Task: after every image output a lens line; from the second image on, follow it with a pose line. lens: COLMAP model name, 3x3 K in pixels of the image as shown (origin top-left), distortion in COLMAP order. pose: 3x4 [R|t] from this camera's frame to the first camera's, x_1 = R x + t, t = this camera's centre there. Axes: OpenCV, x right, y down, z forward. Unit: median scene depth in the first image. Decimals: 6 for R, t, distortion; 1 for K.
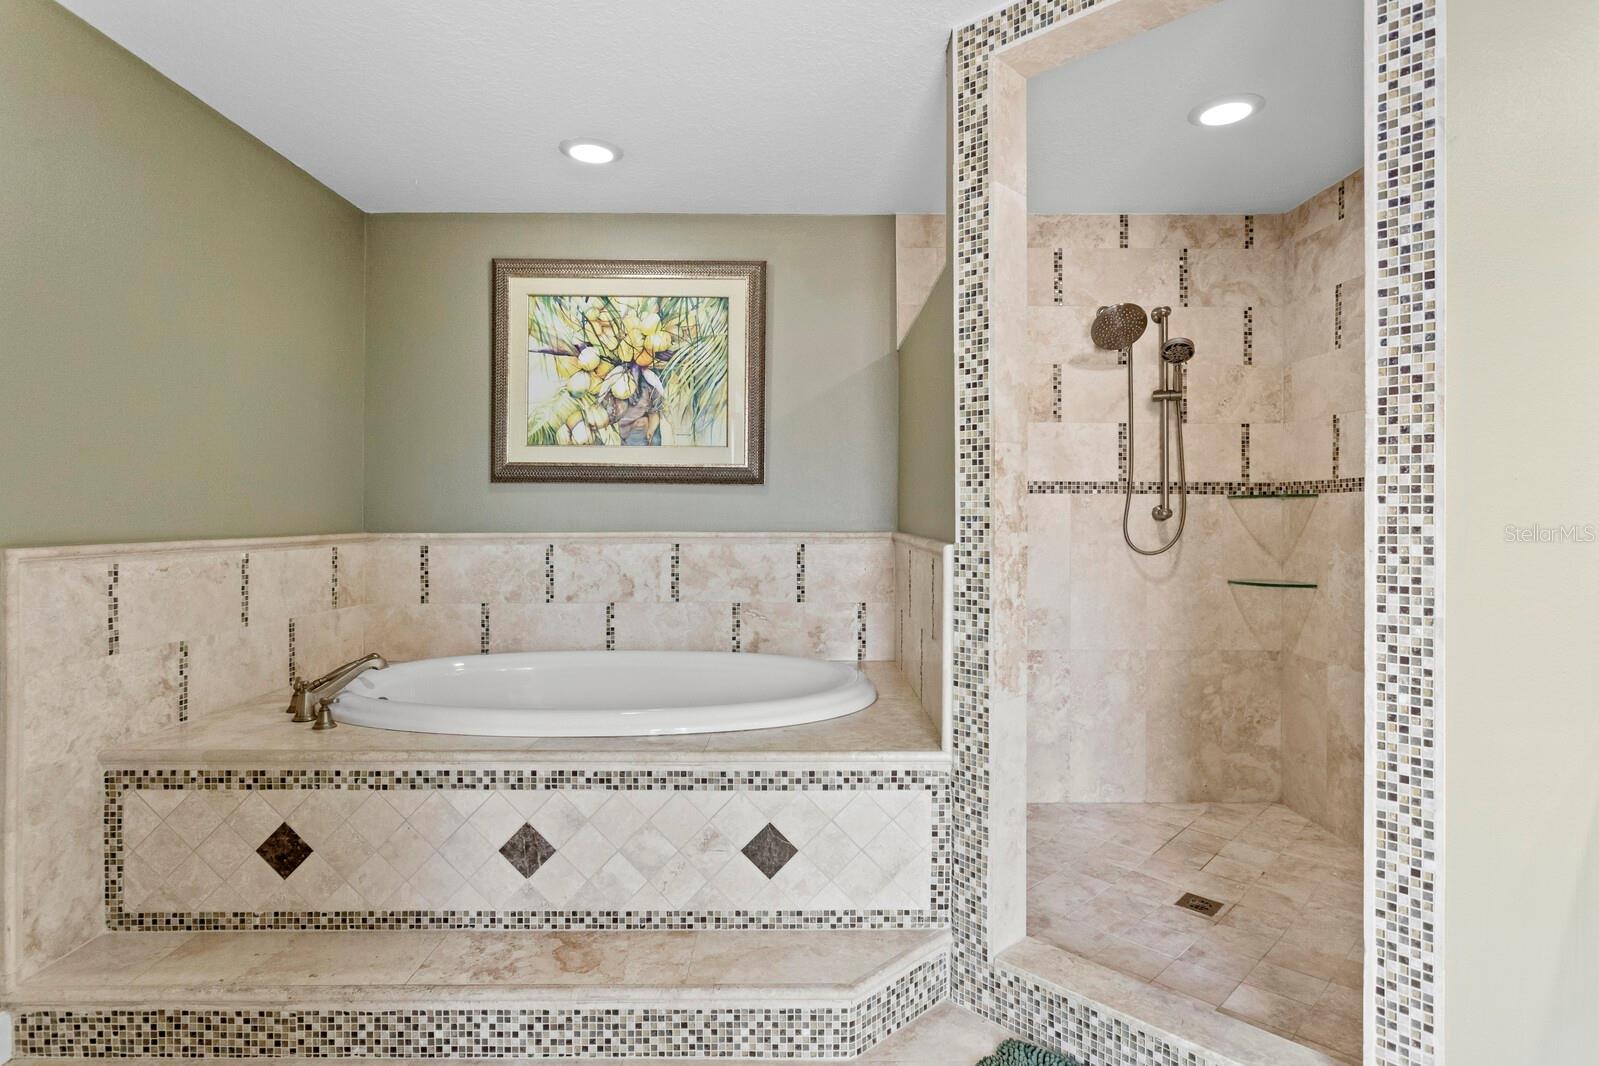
lens RADIAL K [[843.7, 0, 794.0], [0, 843.7, 517.0], [0, 0, 1]] dist [-0.007675, 0.004255]
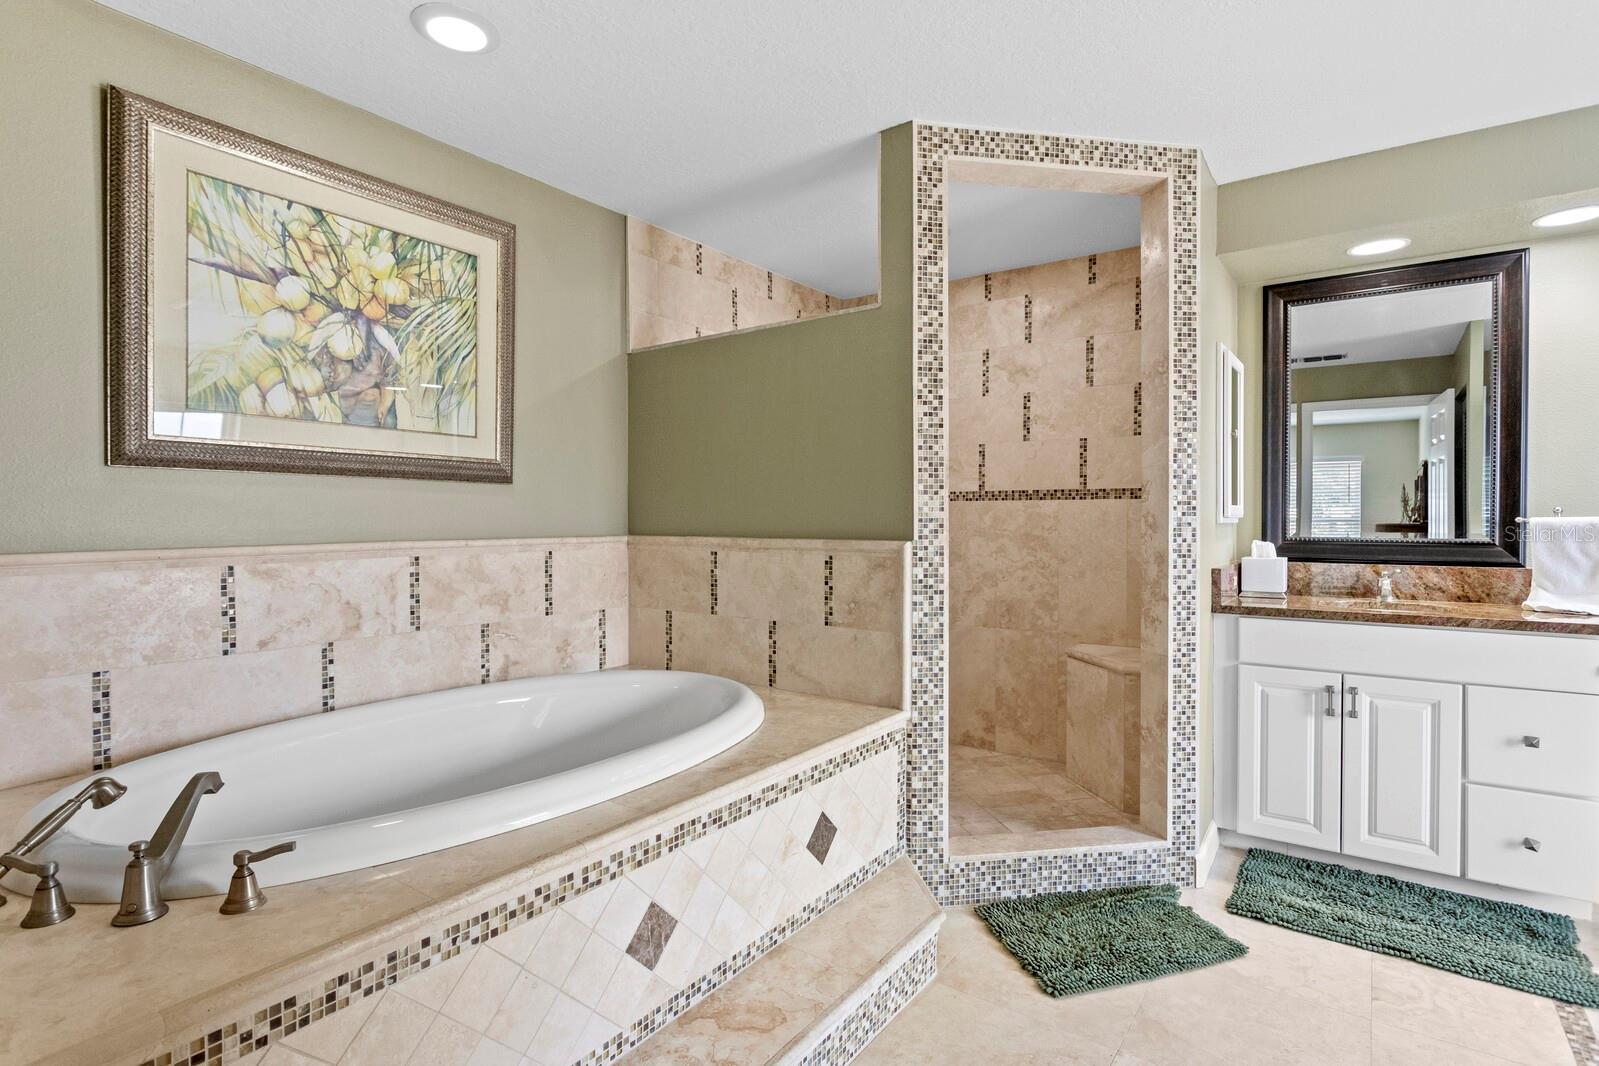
lens RADIAL K [[817.2, 0, 790.1], [0, 817.2, 533.9], [0, 0, 1]] dist [-0.014035, 0.007847]
pose [[0.577419, -0.018570, 0.816237, -0.871102], [0.005847, 0.999810, 0.018609, -0.001856], [-0.816427, -0.005973, 0.577418, 0.447030]]
